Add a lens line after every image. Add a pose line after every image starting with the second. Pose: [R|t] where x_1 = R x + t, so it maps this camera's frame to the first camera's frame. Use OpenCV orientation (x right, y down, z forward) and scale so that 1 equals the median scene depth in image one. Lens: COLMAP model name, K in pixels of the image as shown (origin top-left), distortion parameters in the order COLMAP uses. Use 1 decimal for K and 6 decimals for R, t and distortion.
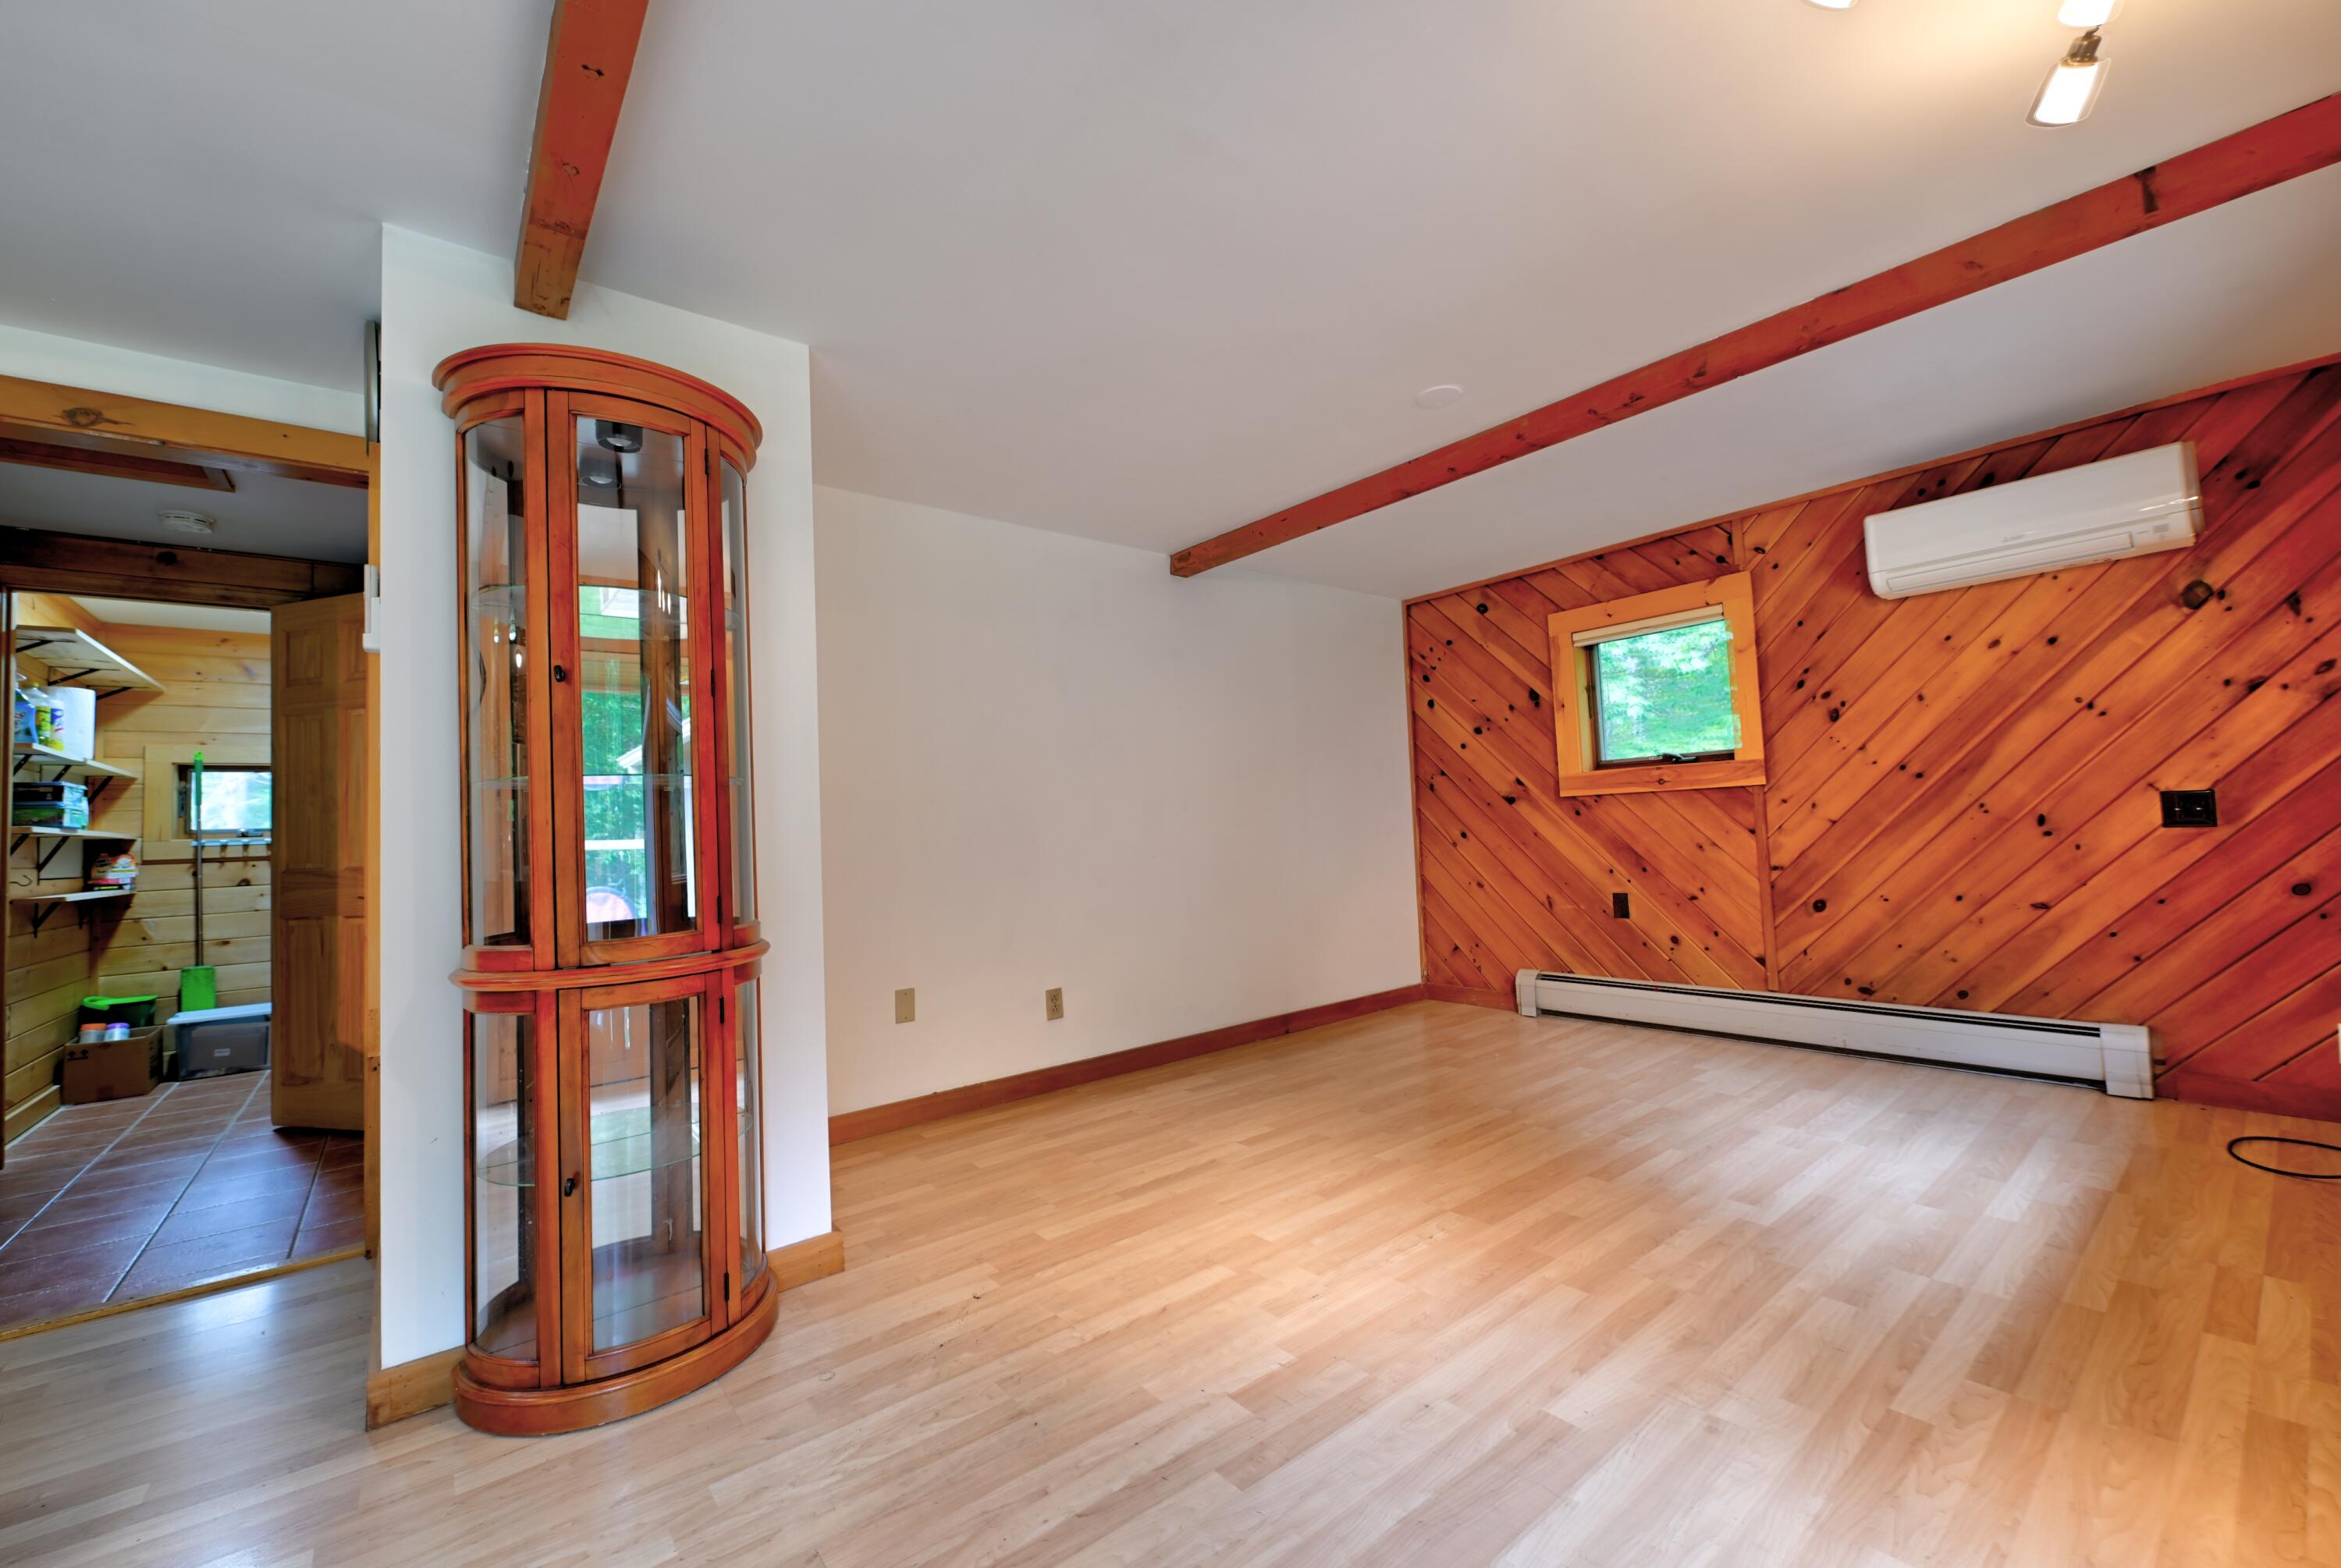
lens RADIAL K [[916.9, 0, 1186.9], [0, 916.9, 780.2], [0, 0, 1]] dist [-0.002012, -0.001003]
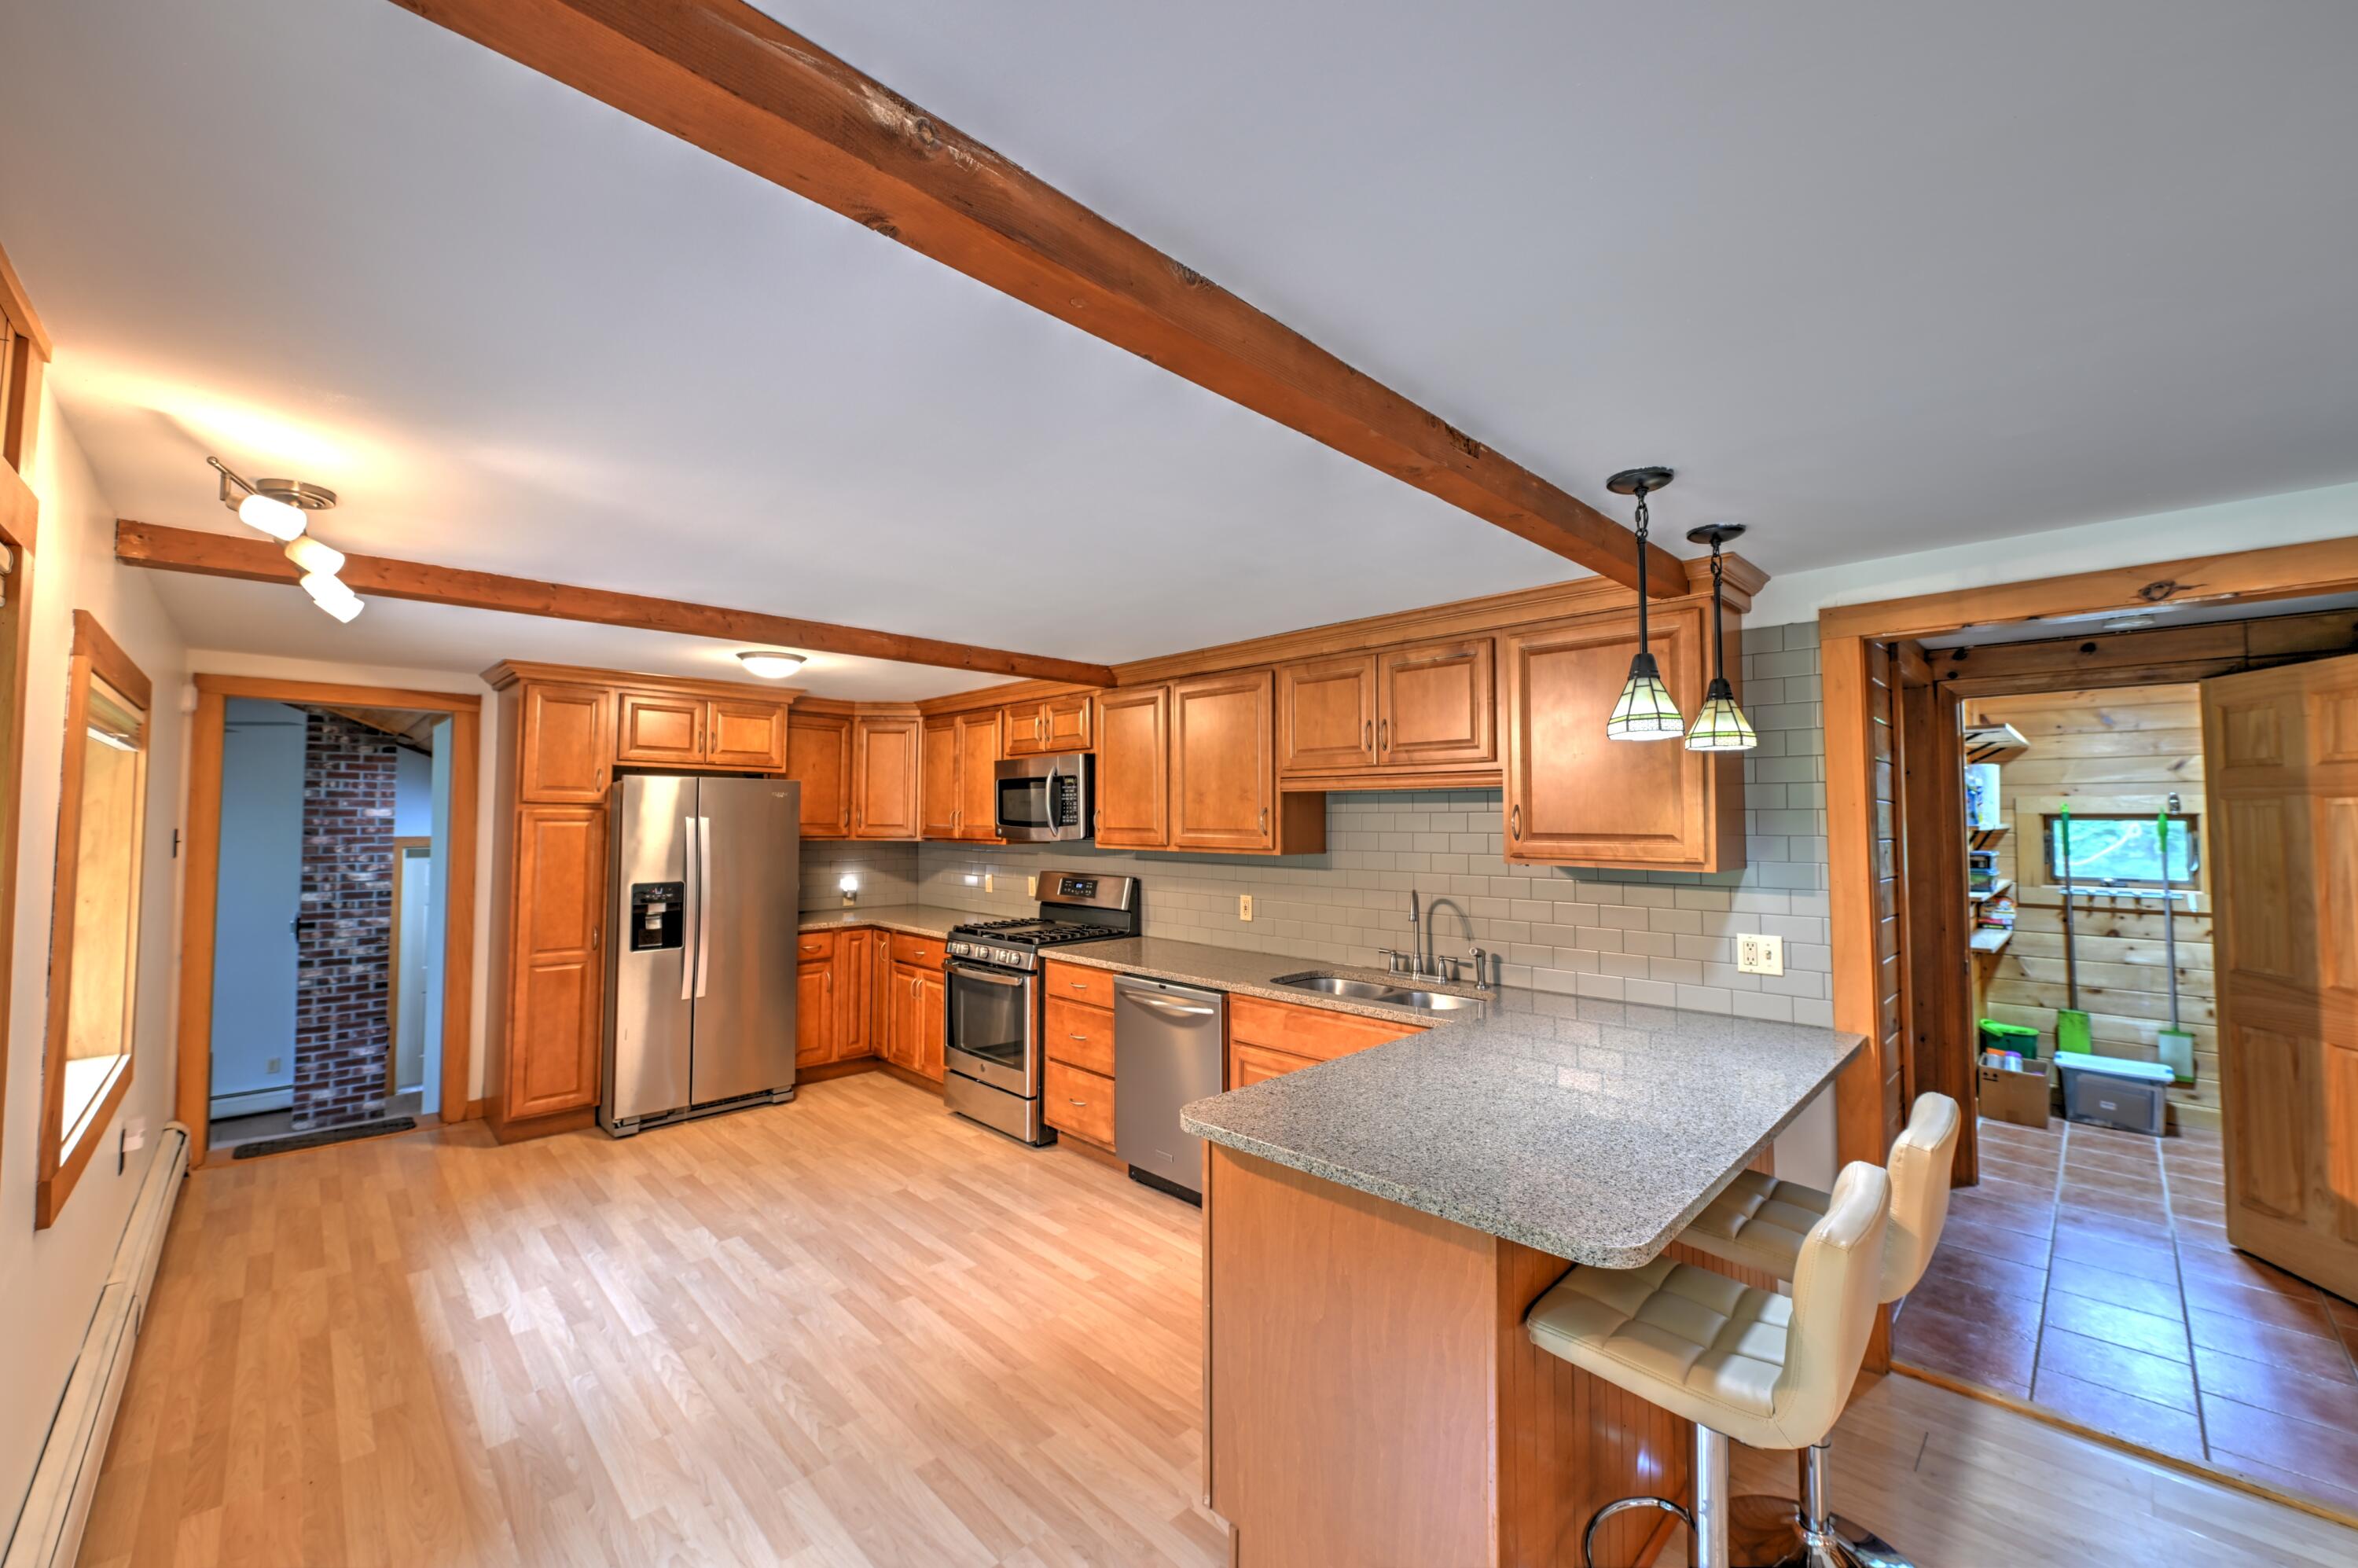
lens RADIAL K [[923.4, 0, 1176.4], [0, 923.4, 778.7], [0, 0, 1]] dist [-0.000862, -0.000685]
pose [[0.080223, -0.000995, -0.996776, -0.167446], [0.045762, 0.998949, 0.002686, -0.151395], [0.995726, -0.045830, 0.080184, -0.120510]]
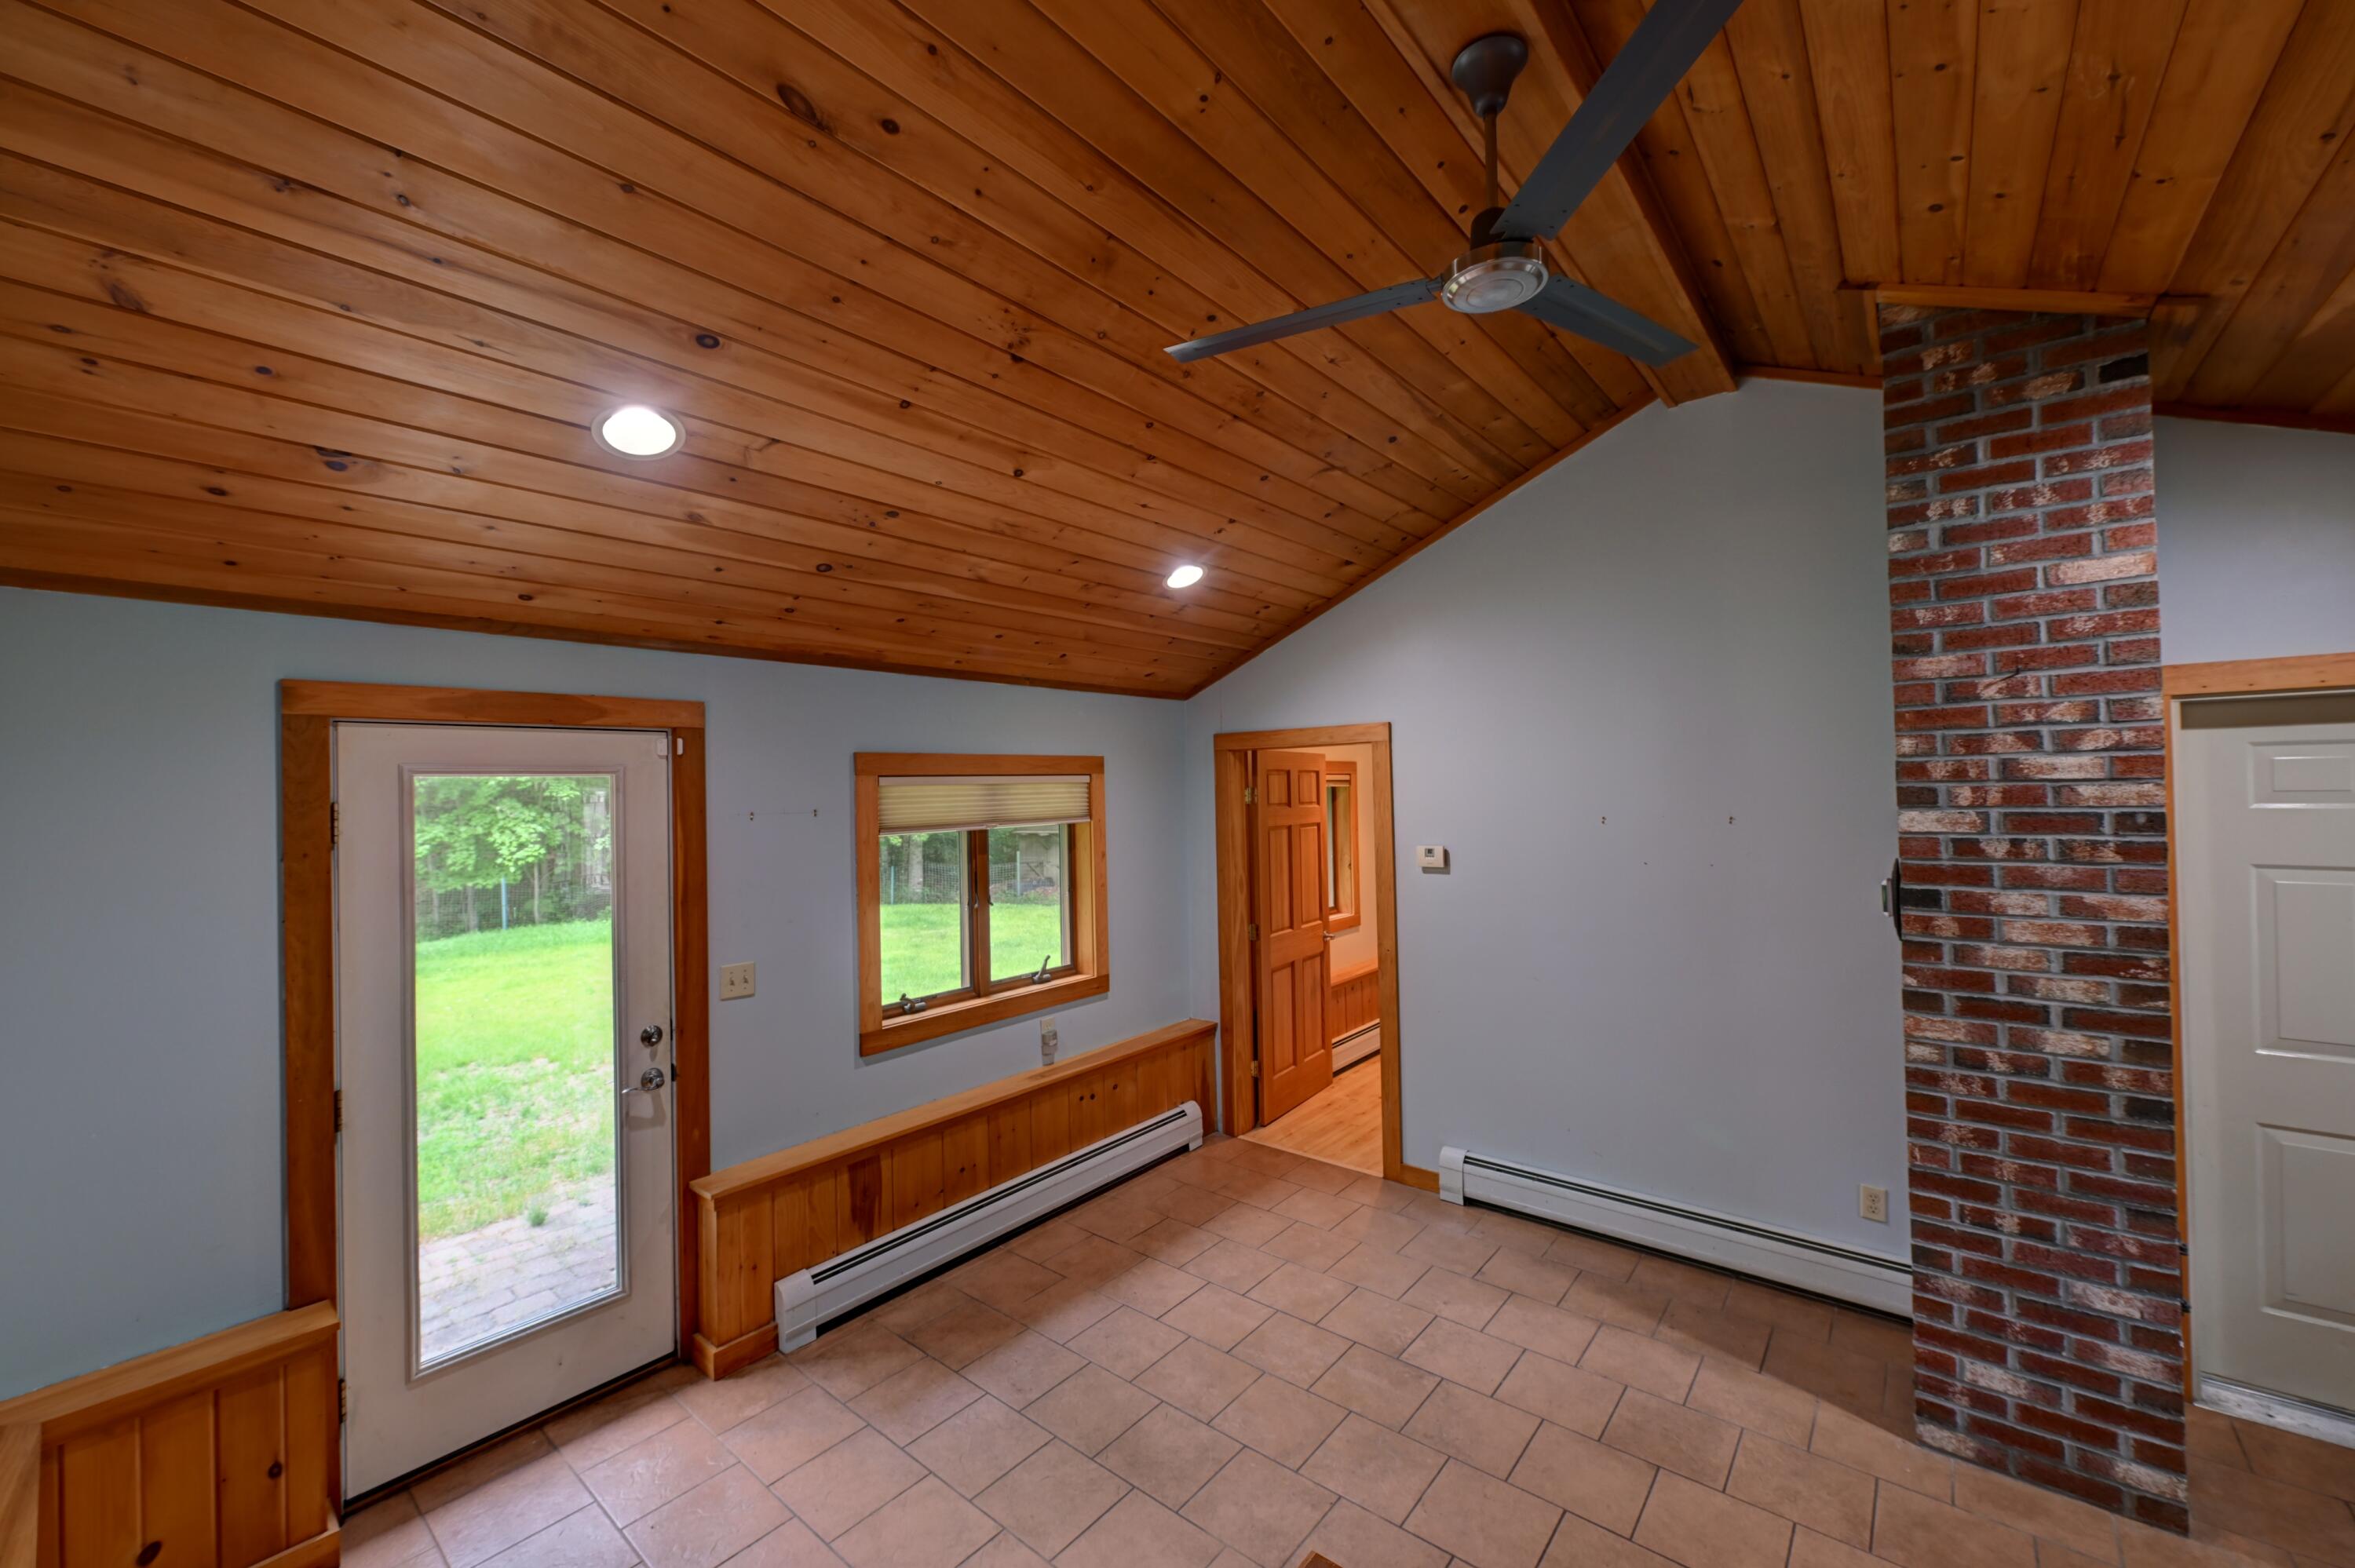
lens RADIAL K [[922.4, 0, 1184.8], [0, 922.4, 780.6], [0, 0, 1]] dist [-0.002012, -0.001003]
pose [[-0.979961, 0.059150, -0.190206, -1.634666], [0.070418, 0.996107, -0.053034, -0.006644], [0.186328, -0.065365, -0.980311, -1.257491]]
